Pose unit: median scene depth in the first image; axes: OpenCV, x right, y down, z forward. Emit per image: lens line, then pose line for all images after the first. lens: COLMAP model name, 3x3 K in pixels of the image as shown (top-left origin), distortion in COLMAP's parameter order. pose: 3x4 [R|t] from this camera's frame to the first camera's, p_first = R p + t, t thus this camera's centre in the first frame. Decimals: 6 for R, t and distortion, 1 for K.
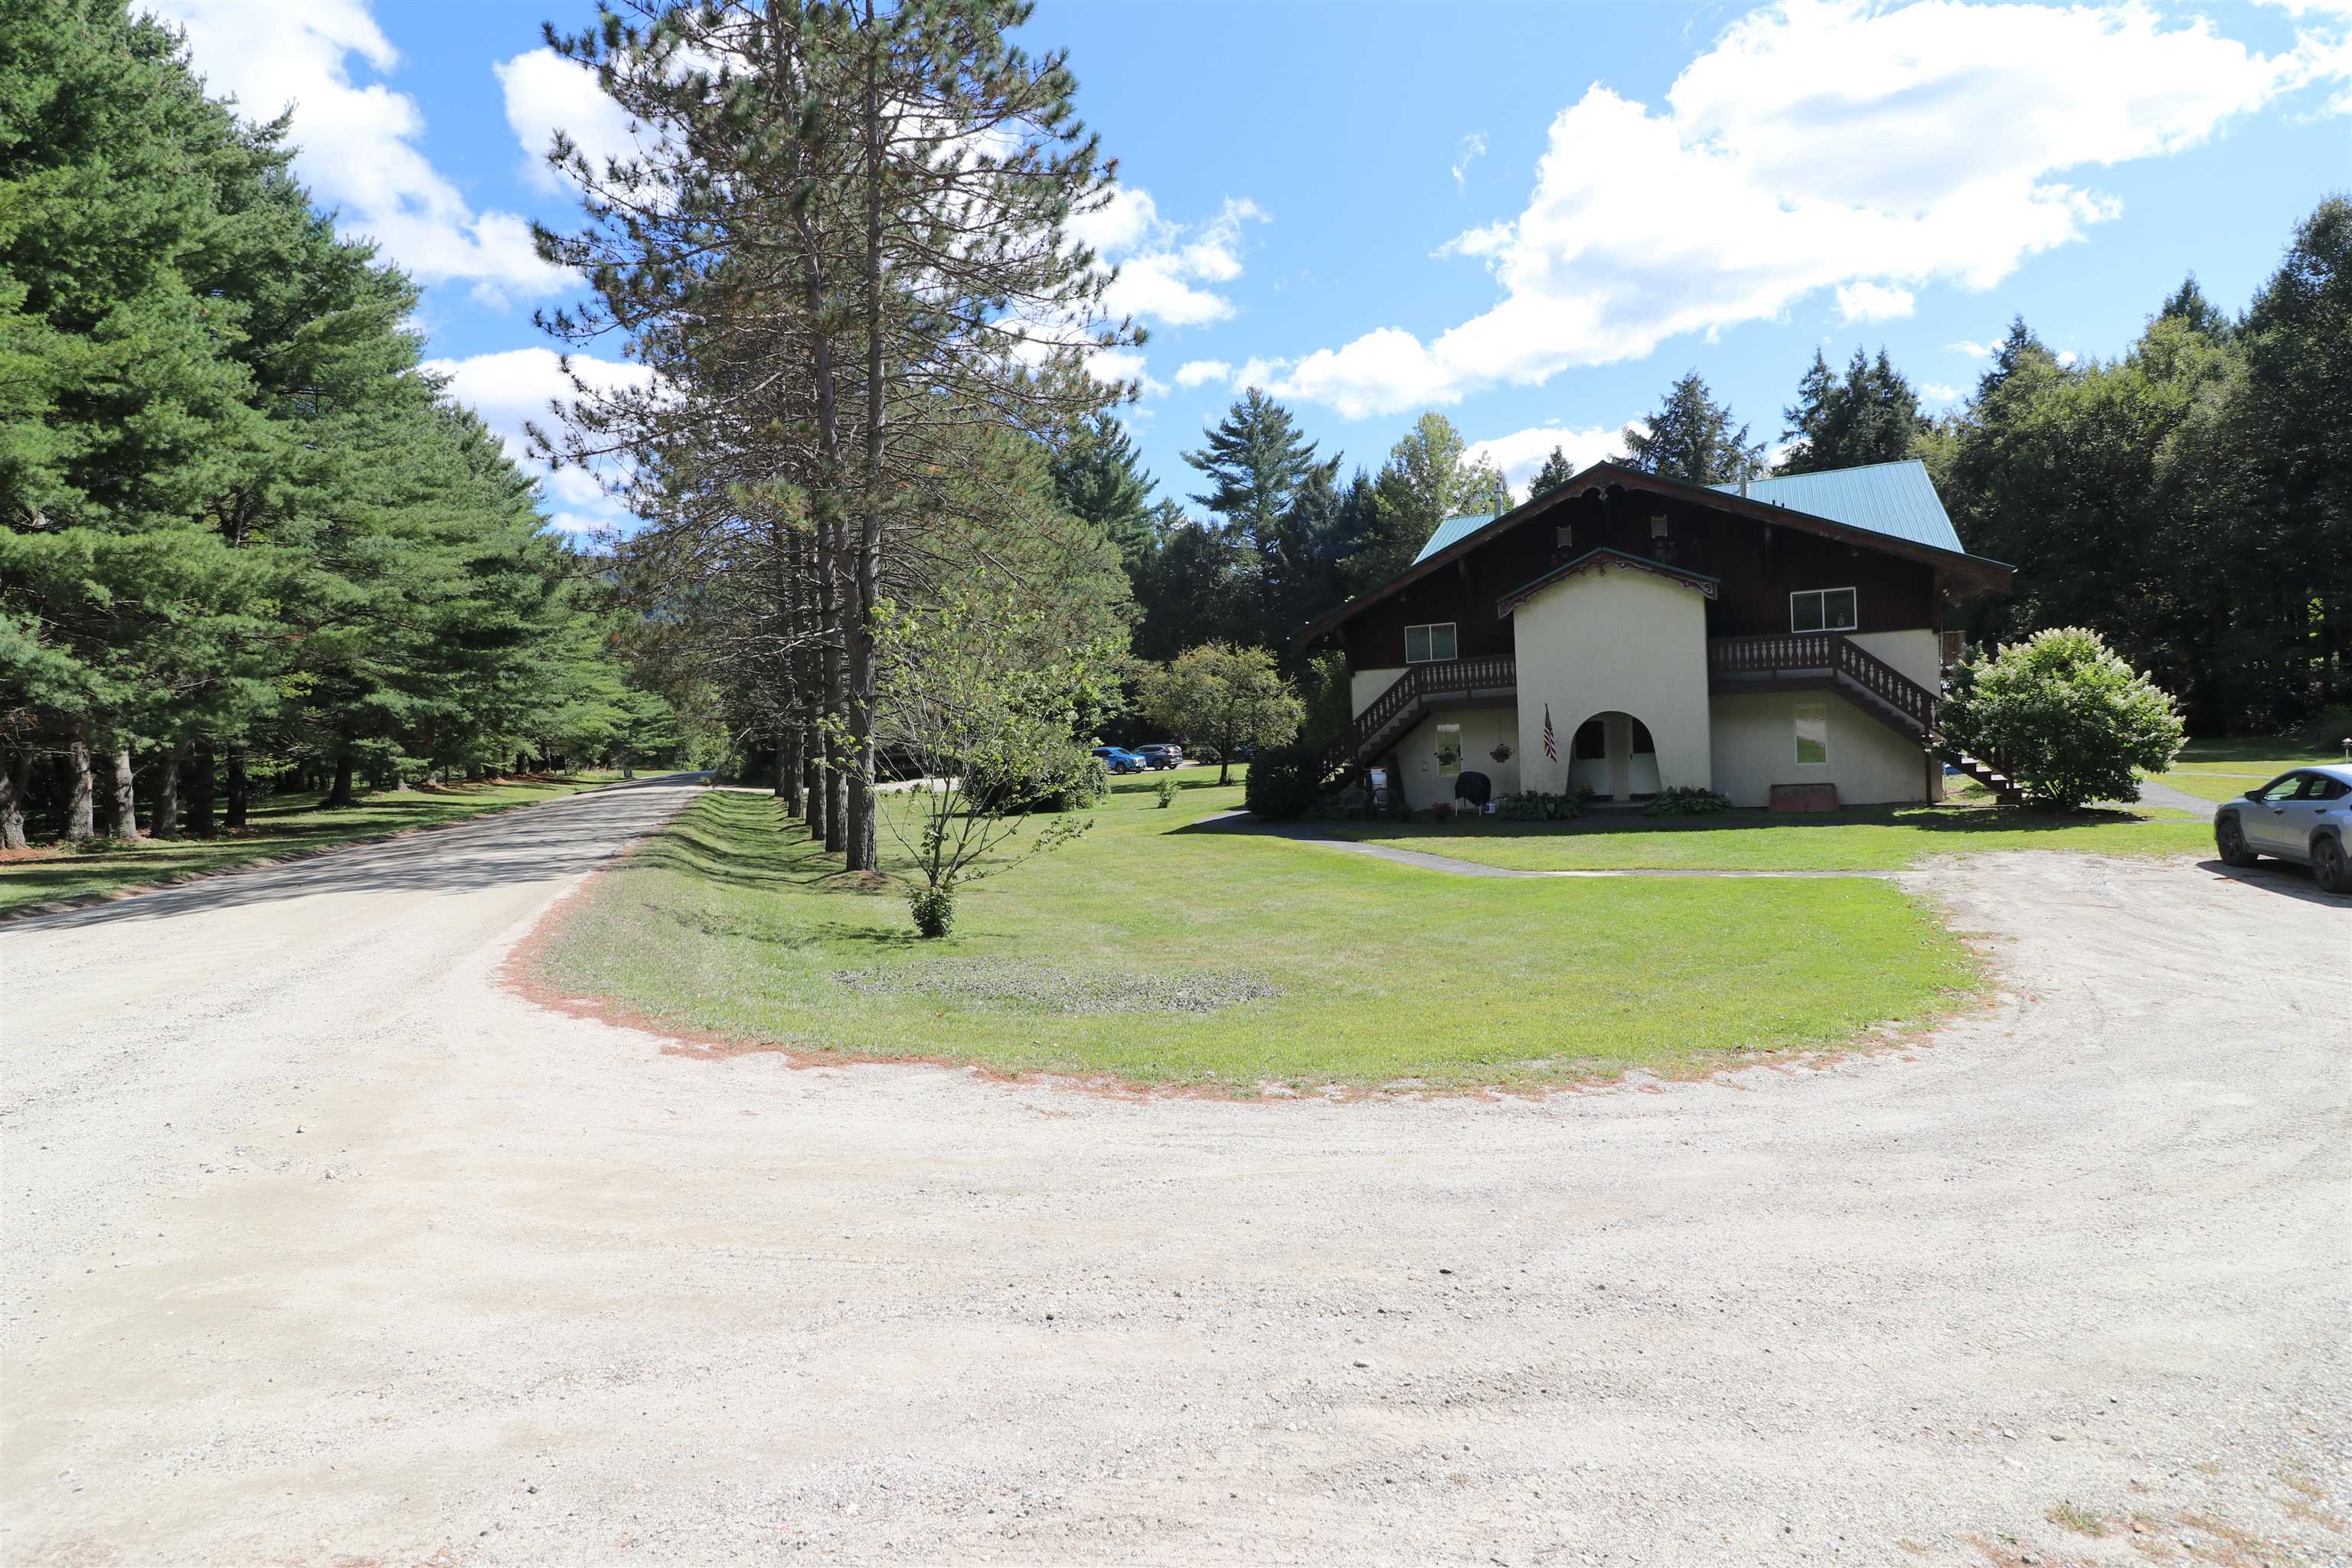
lens RADIAL K [[1188.9, 0, 1170.8], [0, 1188.9, 785.3], [0, 0, 1]] dist [0.004670, -0.011896]
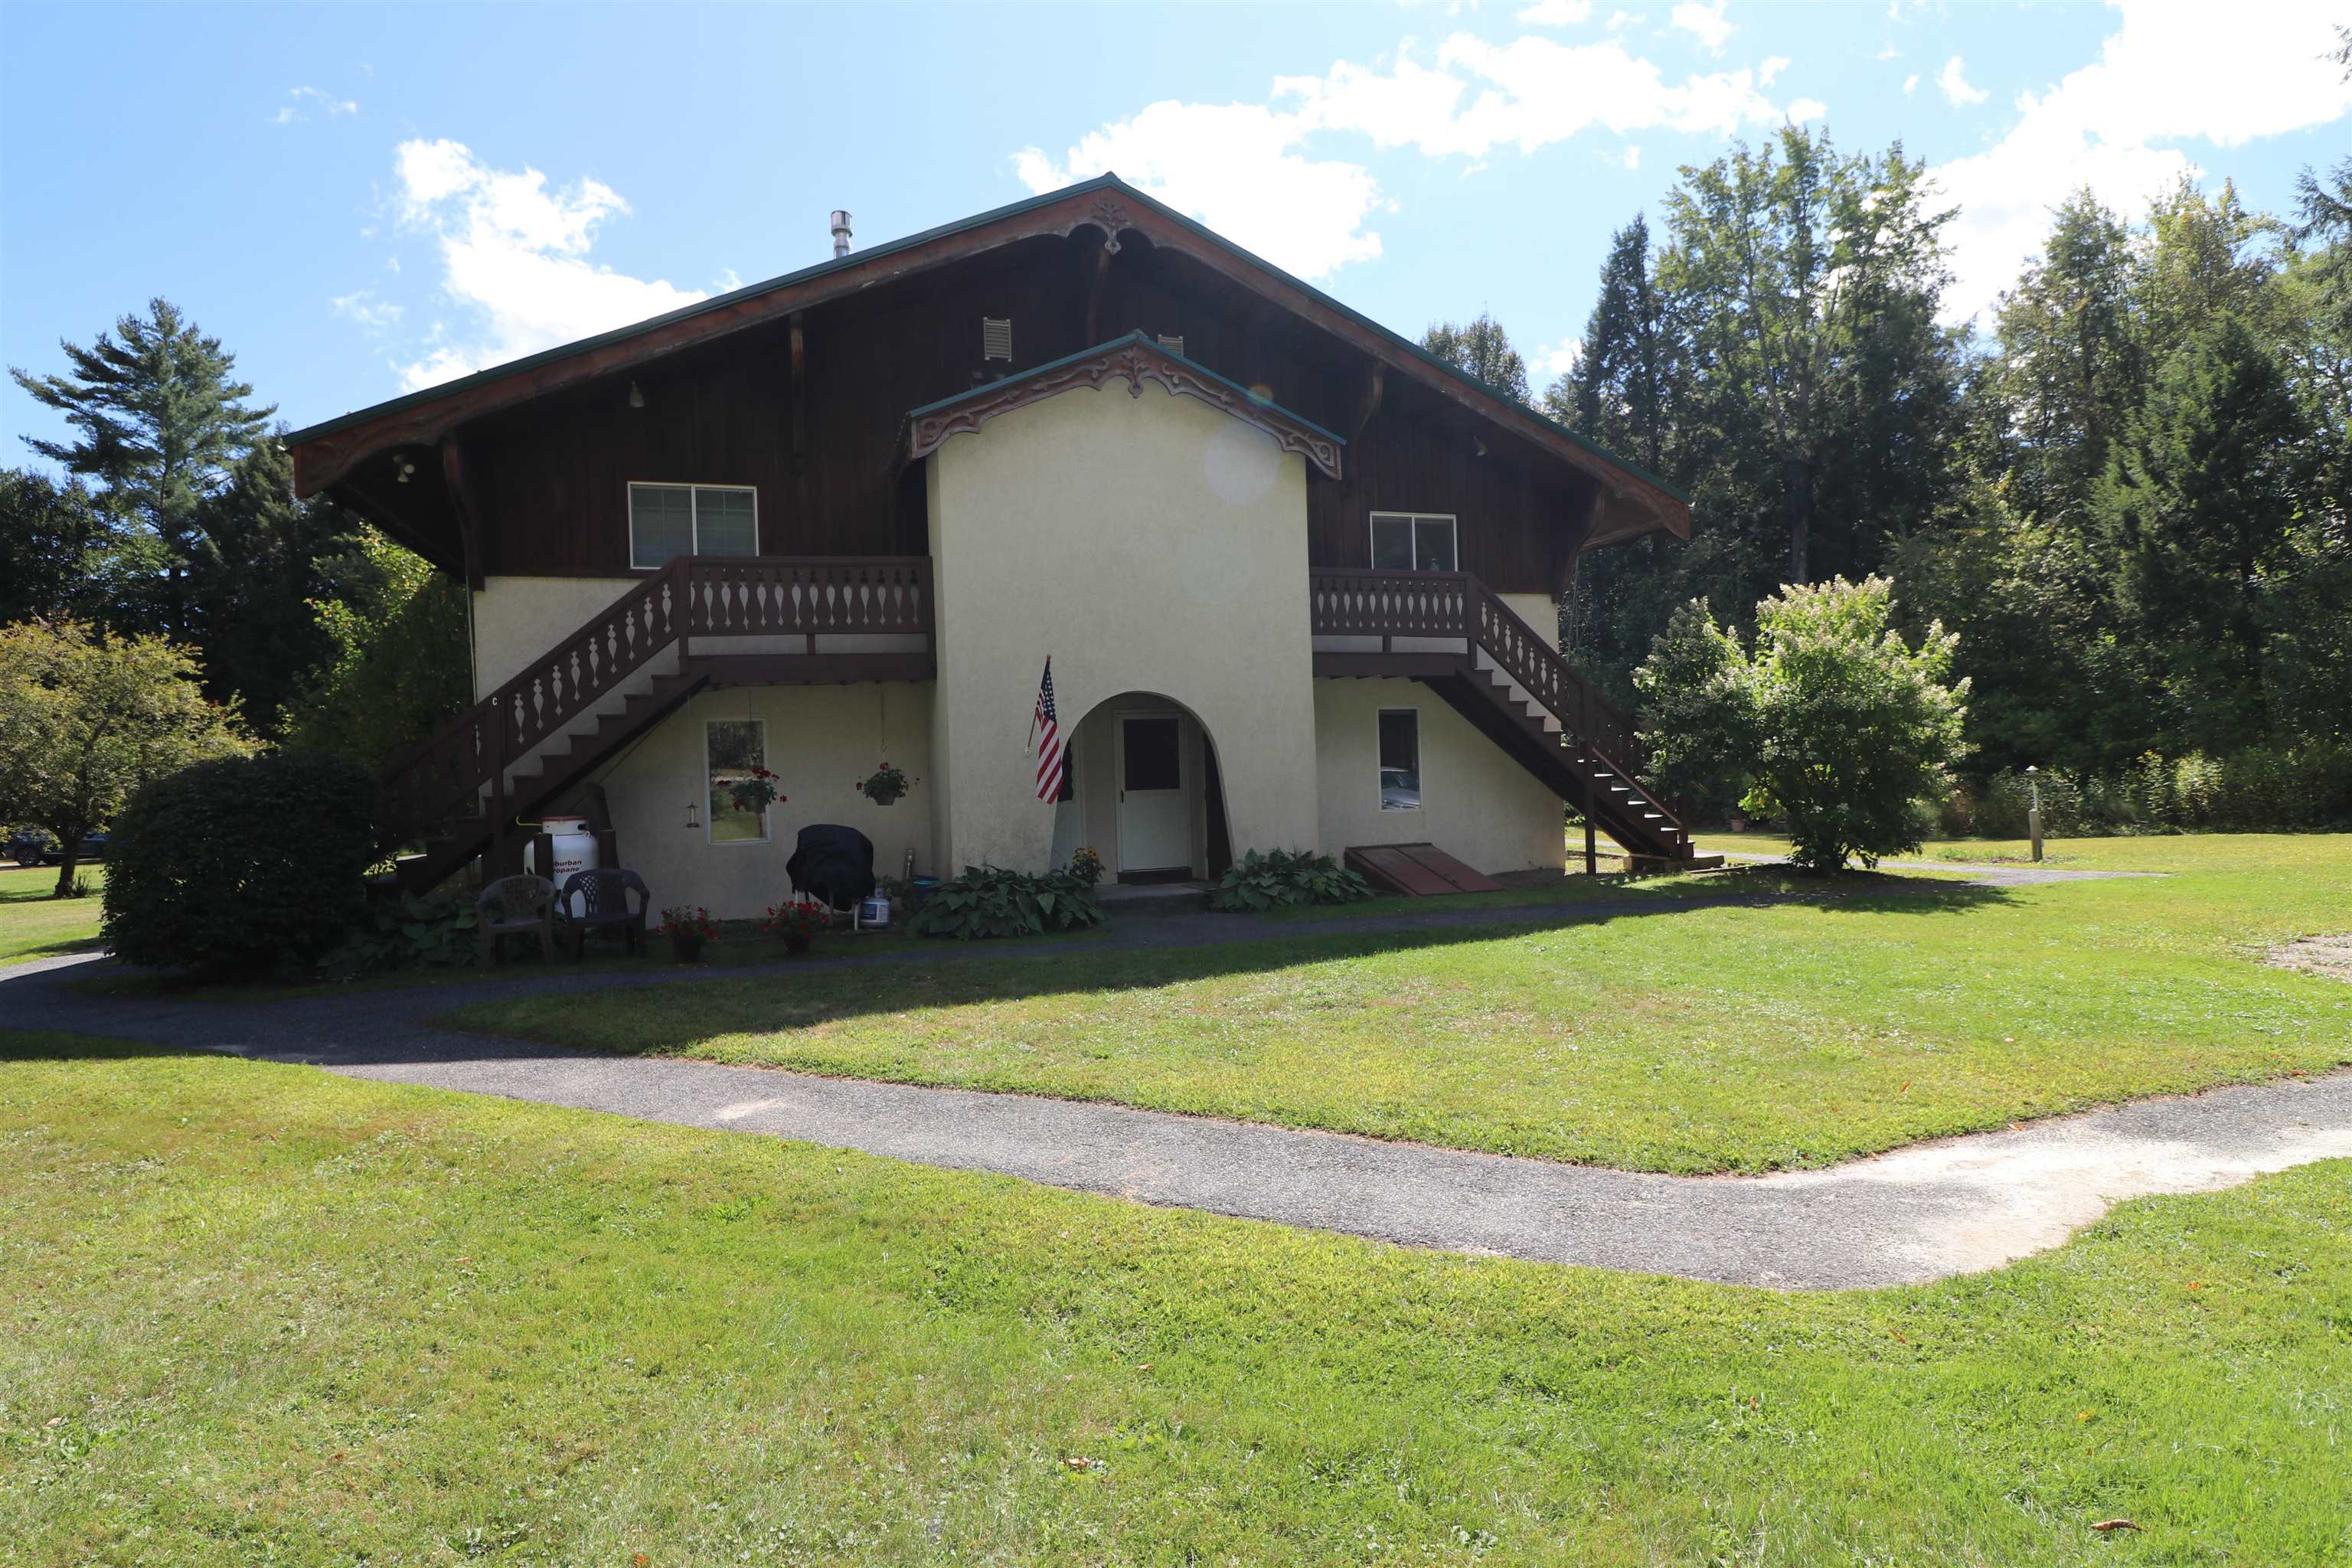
lens RADIAL K [[1197.1, 0, 1158.8], [0, 1197.1, 784.2], [0, 0, 1]] dist [-0.011546, -0.005250]
pose [[0.711873, 0.033509, 0.701508, 0.009914], [0.031945, 0.996282, -0.080007, 0.002471], [-0.701581, 0.079364, 0.708156, 0.139966]]
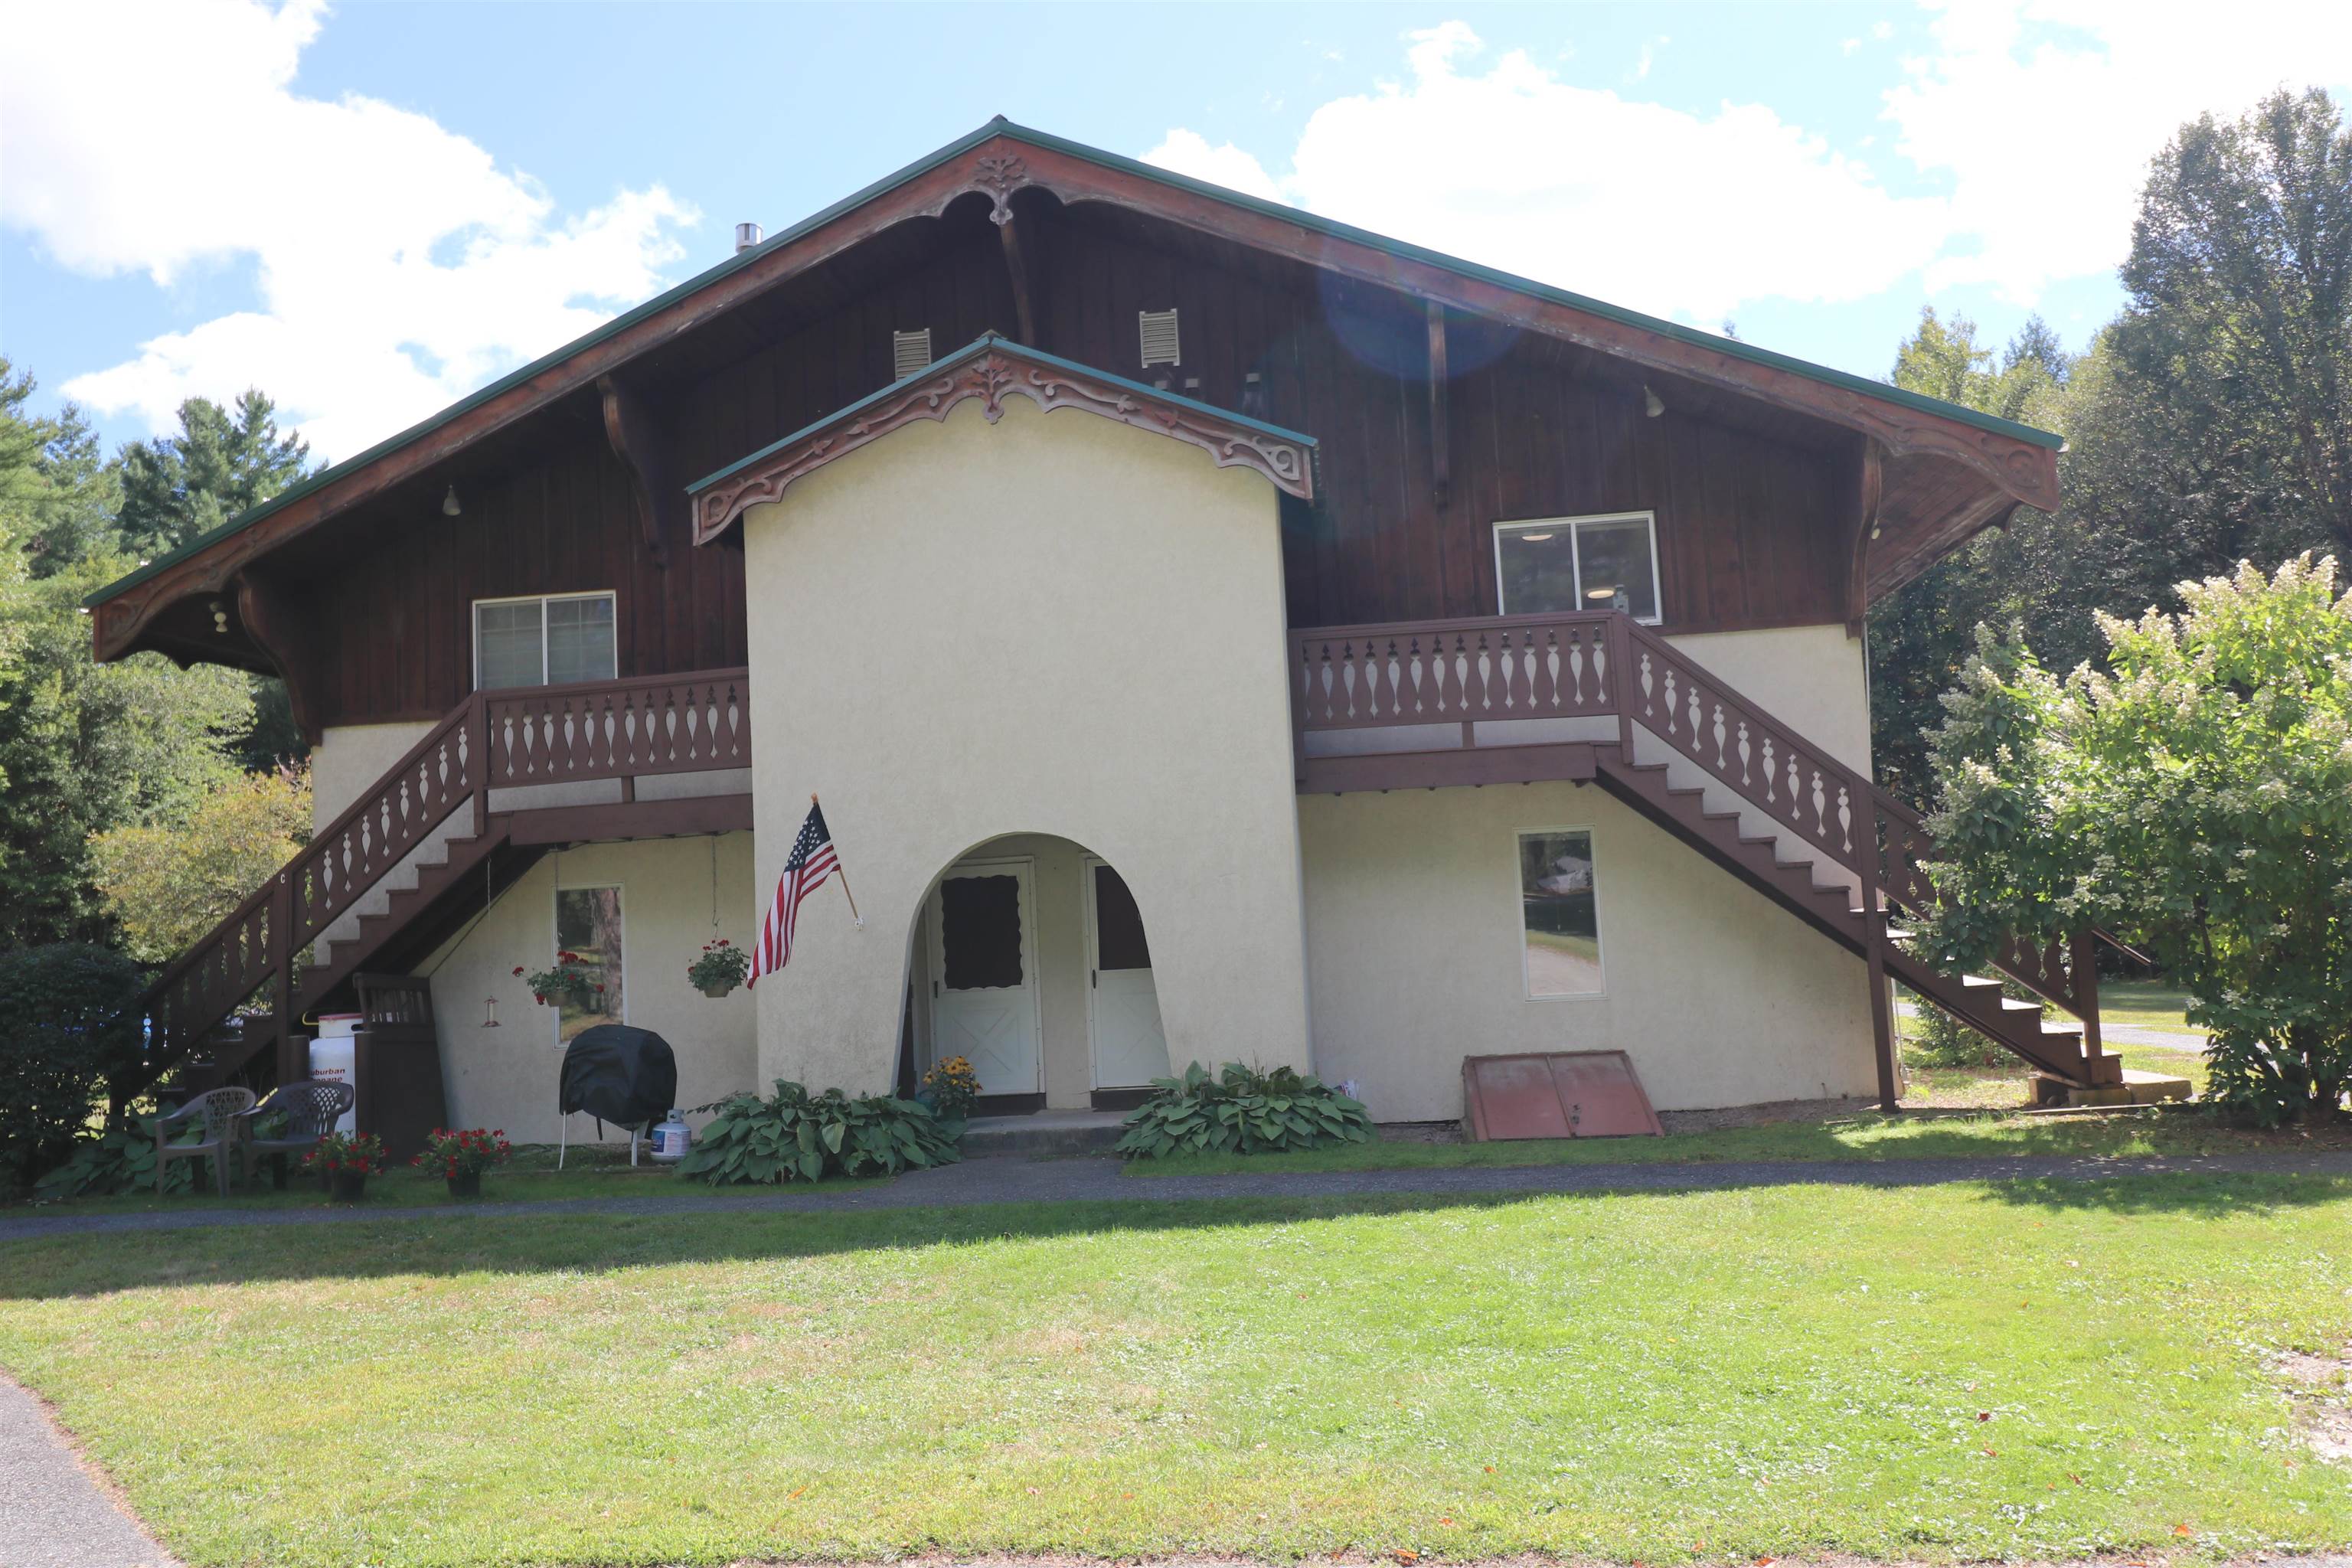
lens RADIAL K [[1831.0, 0, 1158.1], [0, 1831.0, 775.1], [0, 0, 1]] dist [-0.001920, 0.003051]
pose [[0.940700, 0.044621, 0.336292, 0.049483], [0.013296, 0.985701, -0.167981, 0.001459], [-0.338979, 0.162491, 0.926655, 0.109358]]
